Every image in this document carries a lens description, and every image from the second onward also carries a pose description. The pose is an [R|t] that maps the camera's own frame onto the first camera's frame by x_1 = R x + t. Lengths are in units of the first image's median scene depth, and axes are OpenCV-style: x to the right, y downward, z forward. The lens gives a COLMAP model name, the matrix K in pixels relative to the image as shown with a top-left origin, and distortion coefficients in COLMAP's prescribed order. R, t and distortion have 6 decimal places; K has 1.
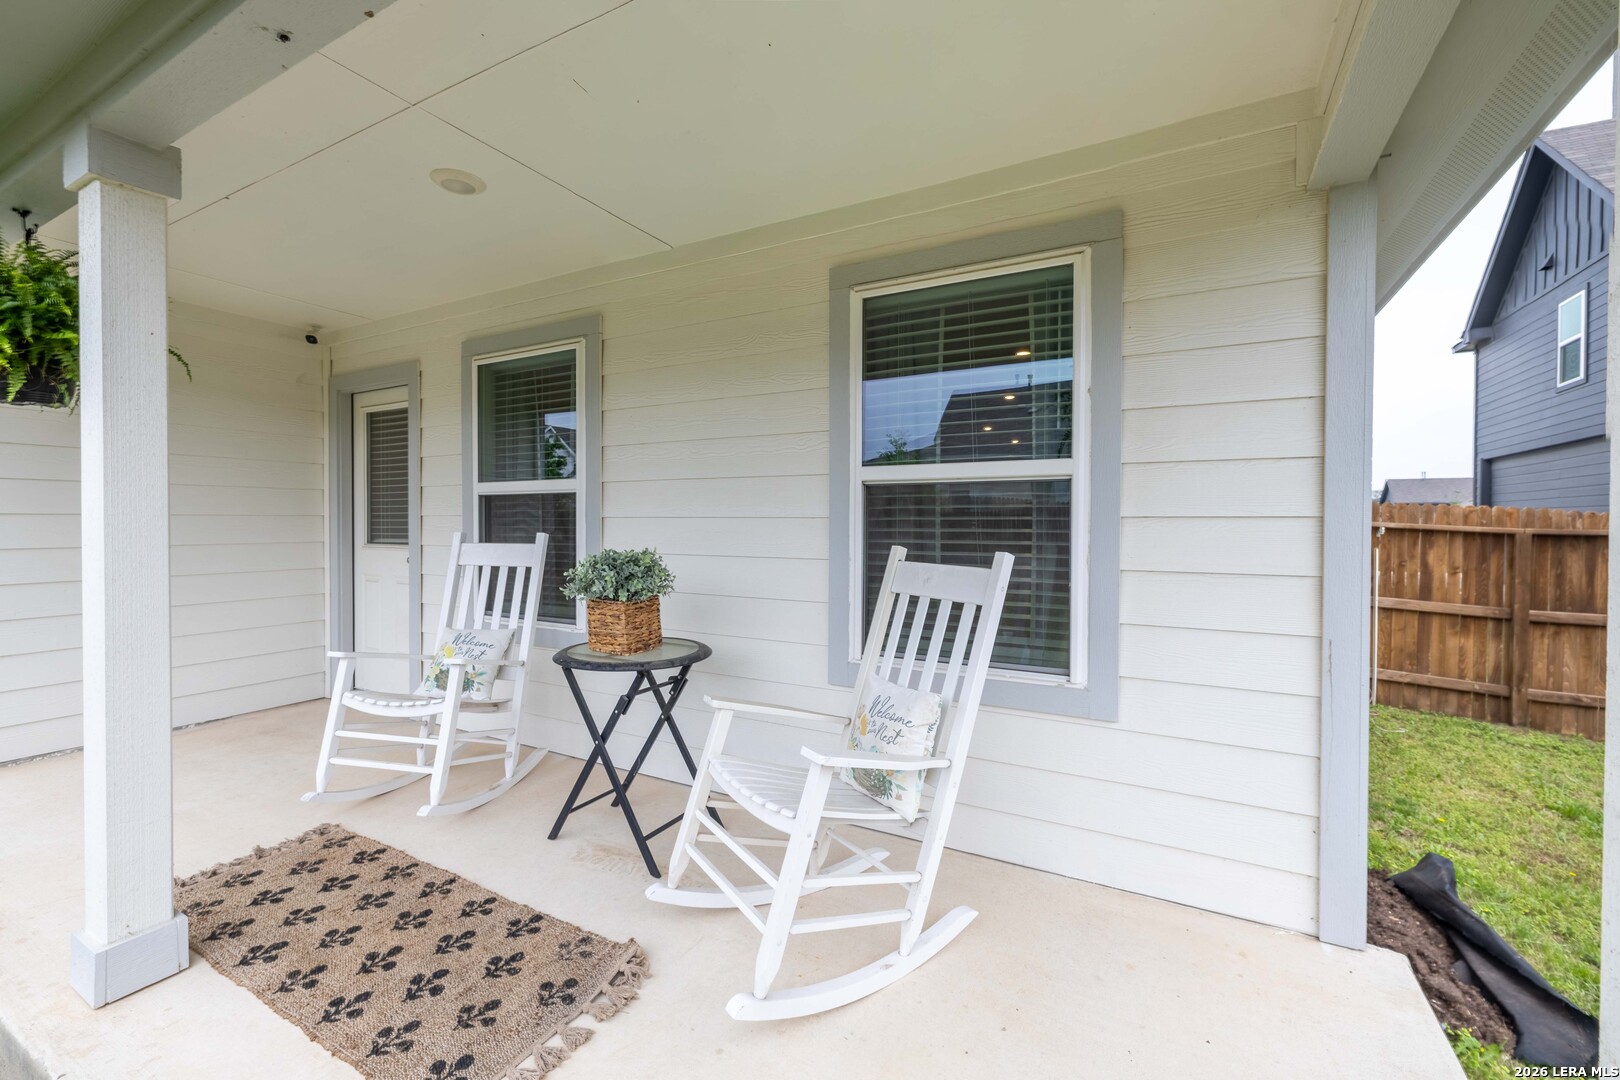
lens RADIAL K [[695.0, 0, 802.8], [0, 695.0, 536.6], [0, 0, 1]] dist [0.003564, -0.000095]
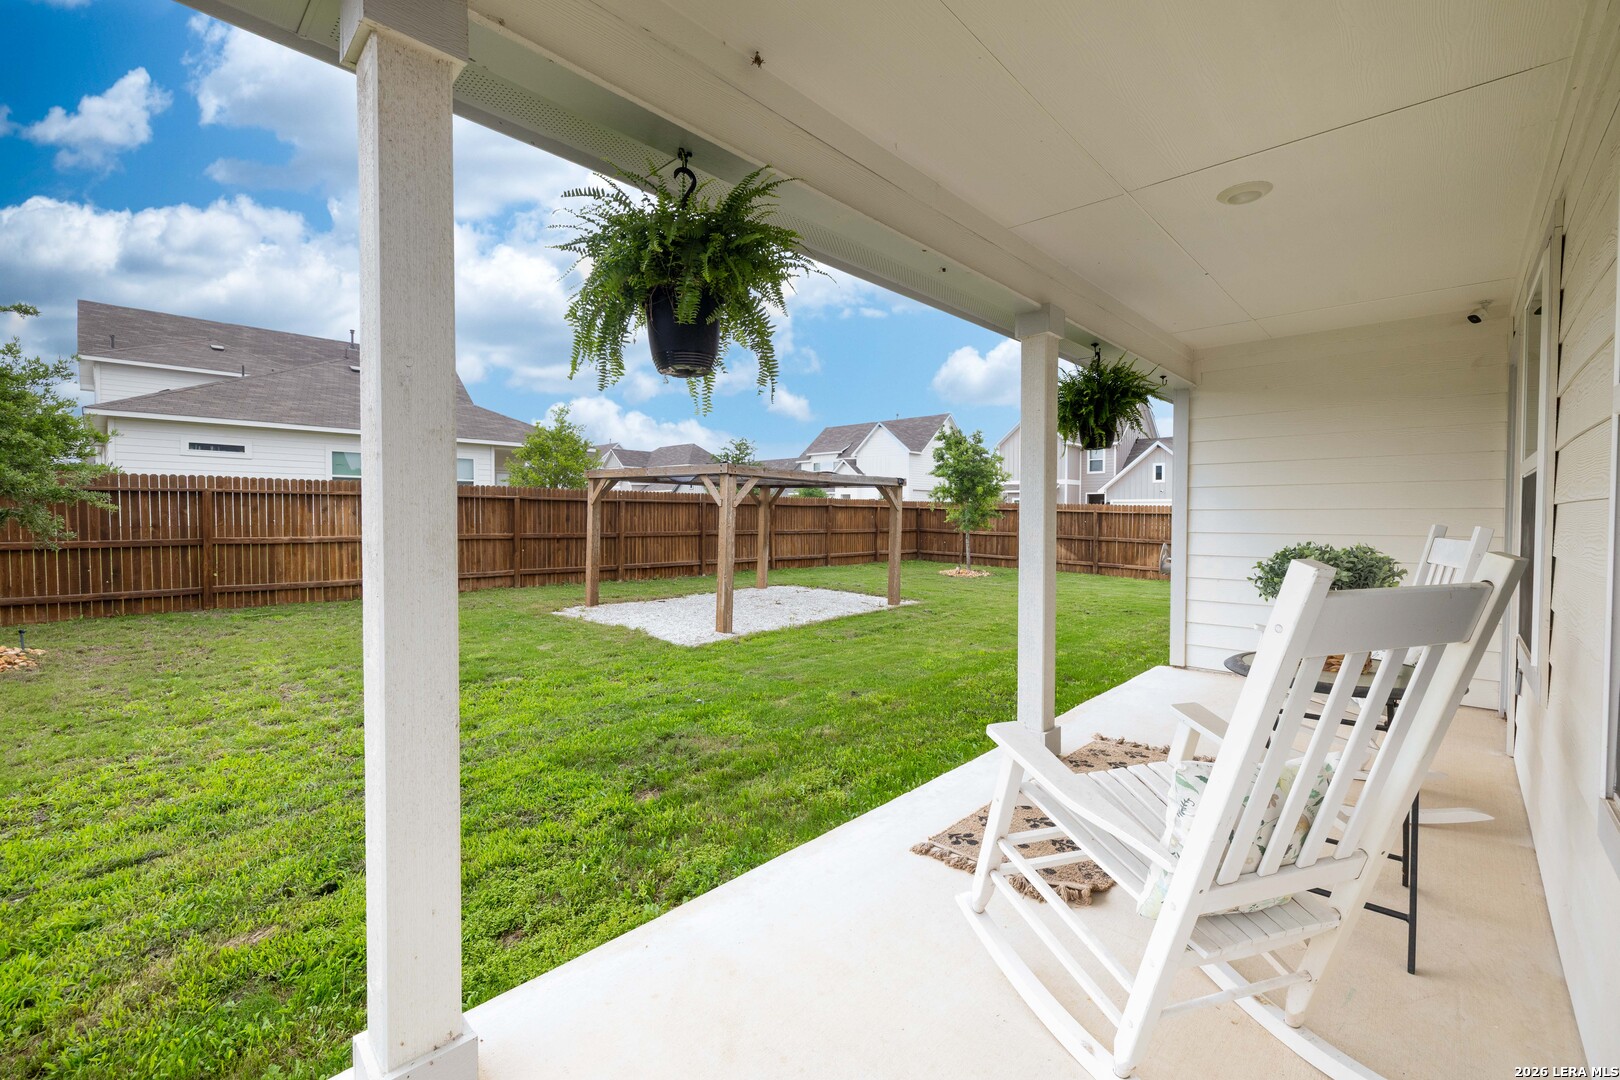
lens RADIAL K [[695.0, 0, 807.6], [0, 695.0, 531.6], [0, 0, 1]] dist [0.003564, -0.000095]
pose [[-0.250453, 0.021167, -0.967897, 0.588204], [-0.022741, 0.999356, 0.027740, -0.004531], [0.967862, 0.028959, -0.249810, 0.508142]]
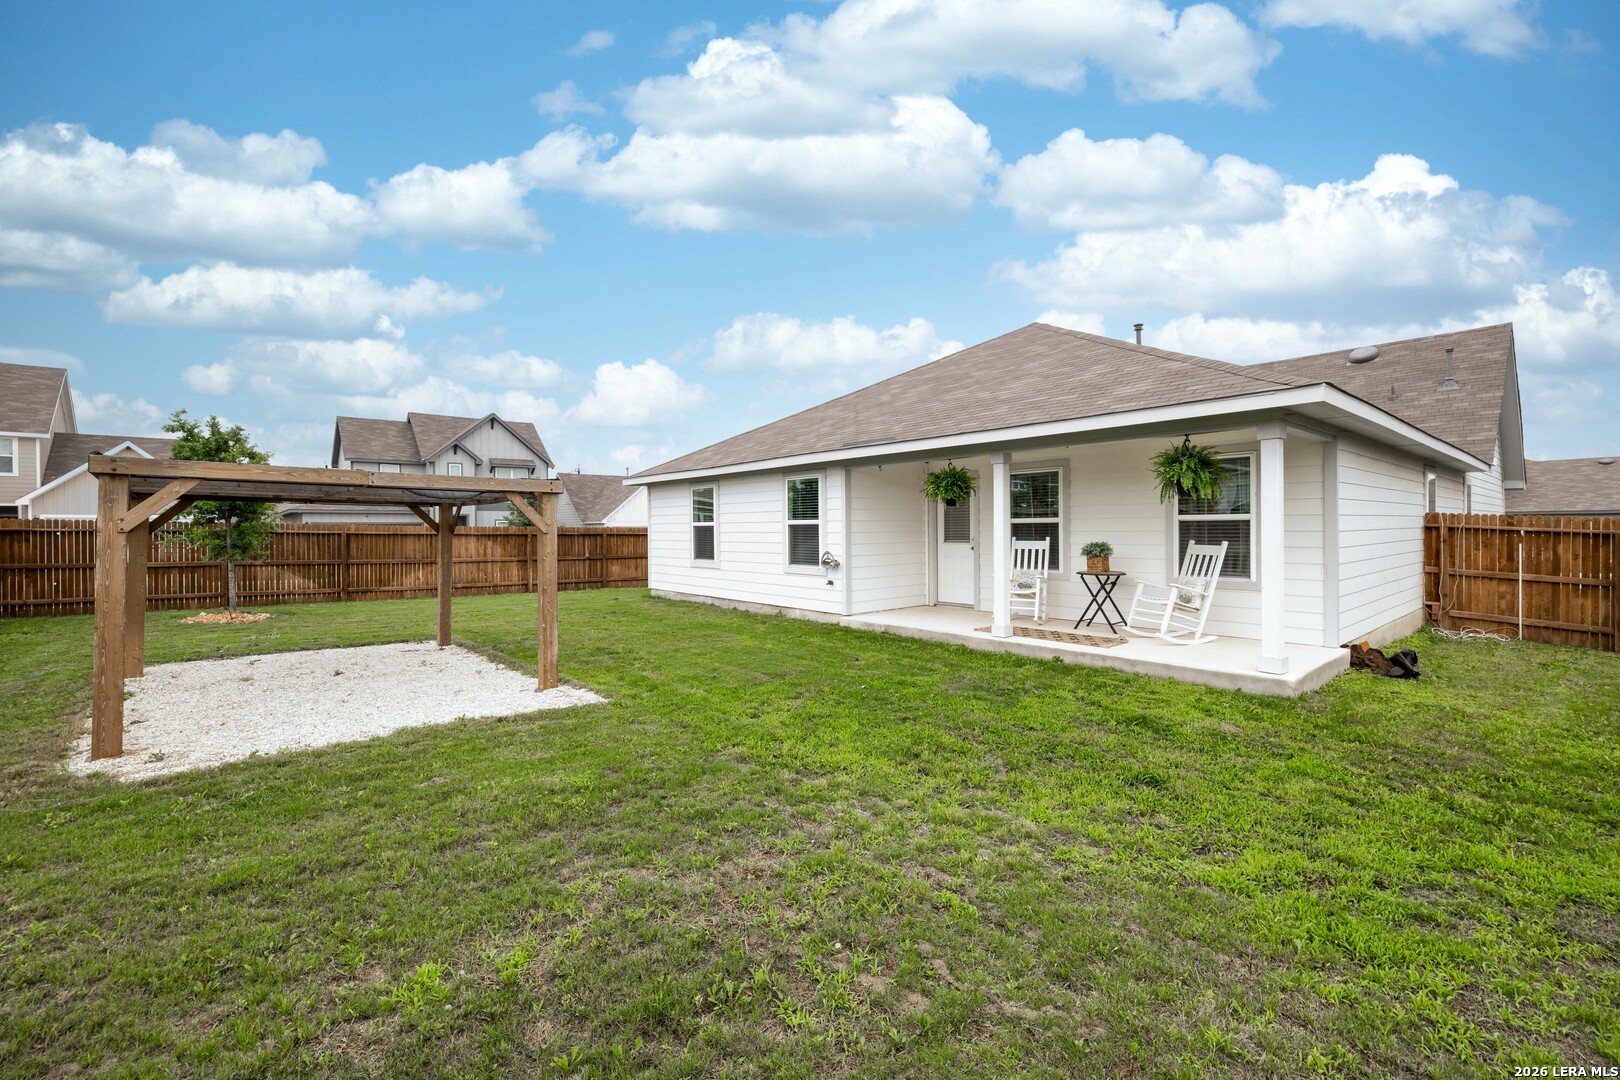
lens RADIAL K [[695.0, 0, 807.9], [0, 695.0, 530.6], [0, 0, 1]] dist [0.003564, -0.000095]
pose [[0.939632, -0.008224, -0.342089, -0.301666], [0.004204, 0.999913, -0.012491, -0.000173], [0.342162, 0.010298, 0.939585, -1.848311]]
